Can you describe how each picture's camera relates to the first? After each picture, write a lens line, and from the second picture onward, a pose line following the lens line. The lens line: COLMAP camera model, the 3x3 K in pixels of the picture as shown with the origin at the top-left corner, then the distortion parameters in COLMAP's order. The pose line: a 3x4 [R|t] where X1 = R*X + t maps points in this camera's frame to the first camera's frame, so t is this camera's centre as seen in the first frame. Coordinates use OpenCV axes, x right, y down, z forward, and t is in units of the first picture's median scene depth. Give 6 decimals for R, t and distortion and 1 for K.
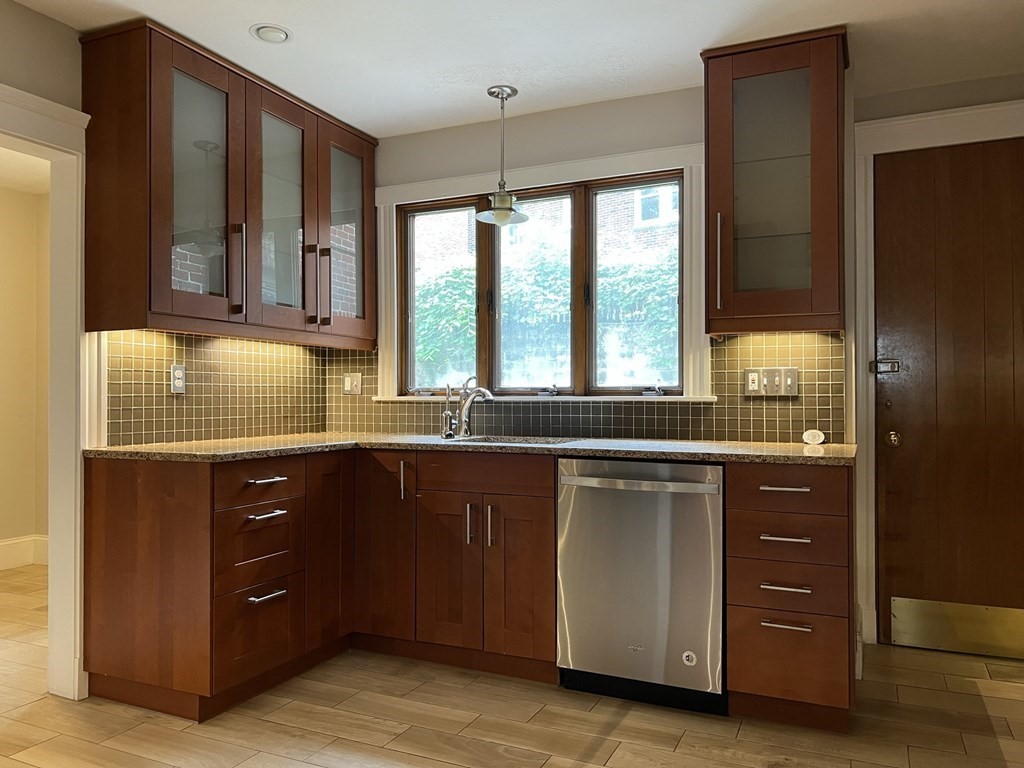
lens RADIAL K [[778.8, 0, 509.3], [0, 778.8, 388.1], [0, 0, 1]] dist [0.005927, 0.000179]
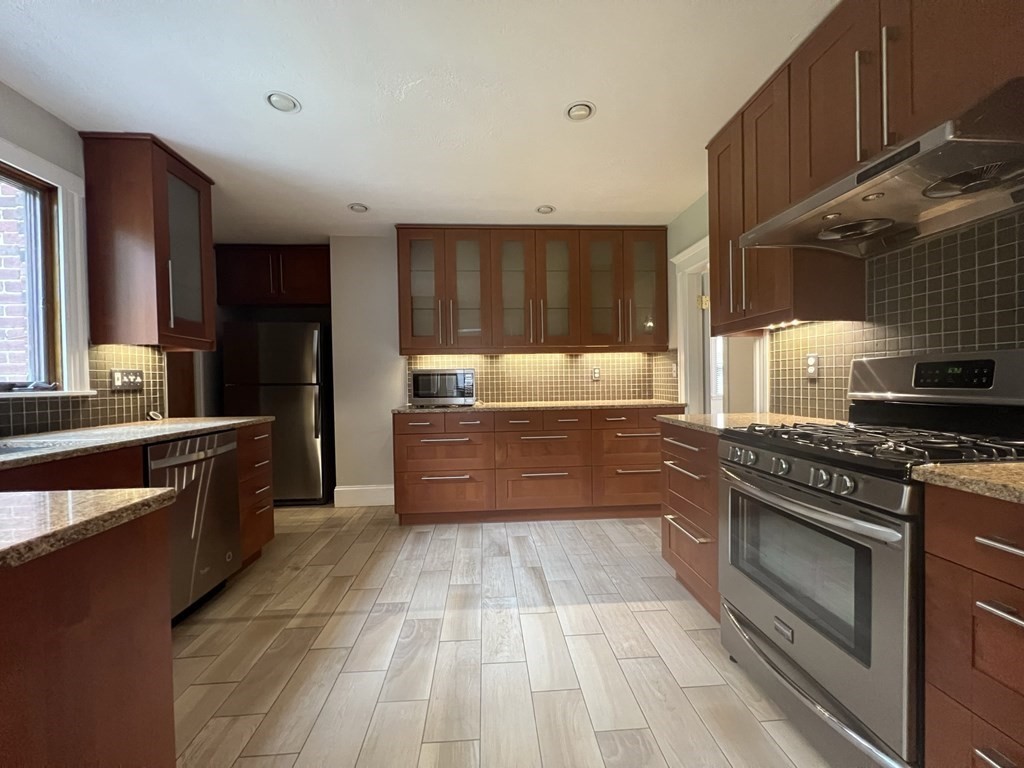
lens RADIAL K [[412.1, 0, 512.2], [0, 412.1, 386.2], [0, 0, 1]] dist [-0.003642, -0.000473]
pose [[-0.479659, -0.003698, 0.877447, -0.622924], [0.010238, 0.999899, 0.009811, 0.003868], [-0.877395, 0.013689, -0.479573, 0.733820]]
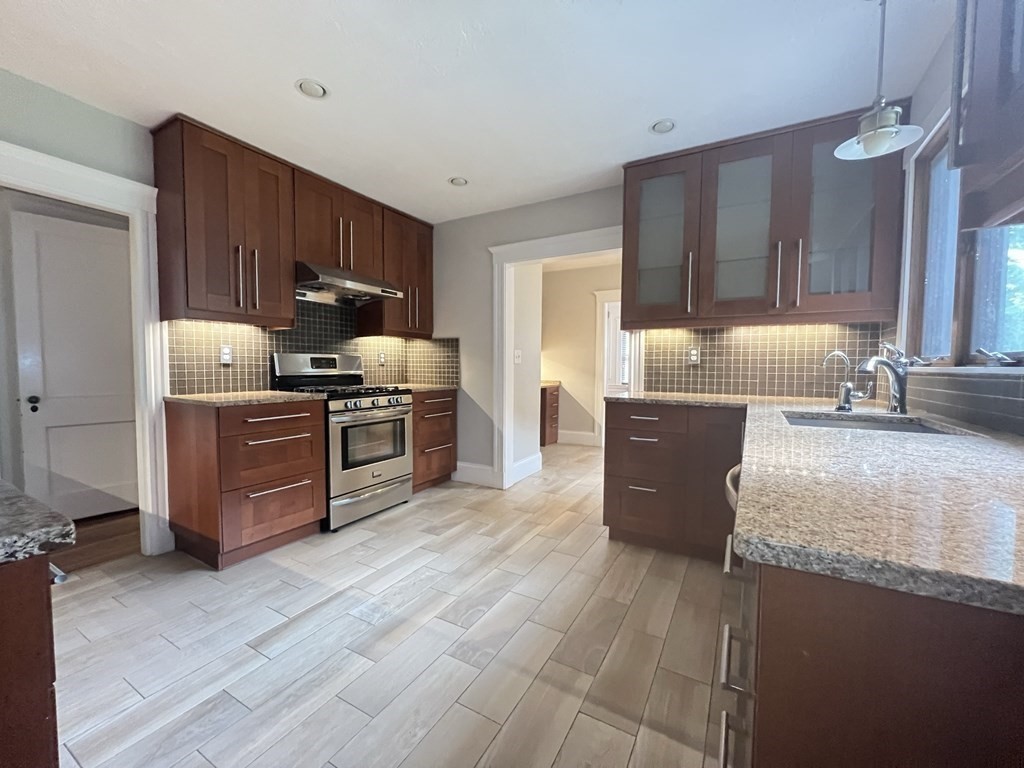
lens RADIAL K [[412.1, 0, 512.2], [0, 412.1, 386.2], [0, 0, 1]] dist [-0.003642, -0.000473]
pose [[-0.086448, 0.048319, -0.995084, 0.480366], [0.003594, 0.998832, 0.048189, 0.010044], [0.996250, 0.000590, -0.086520, 0.690999]]
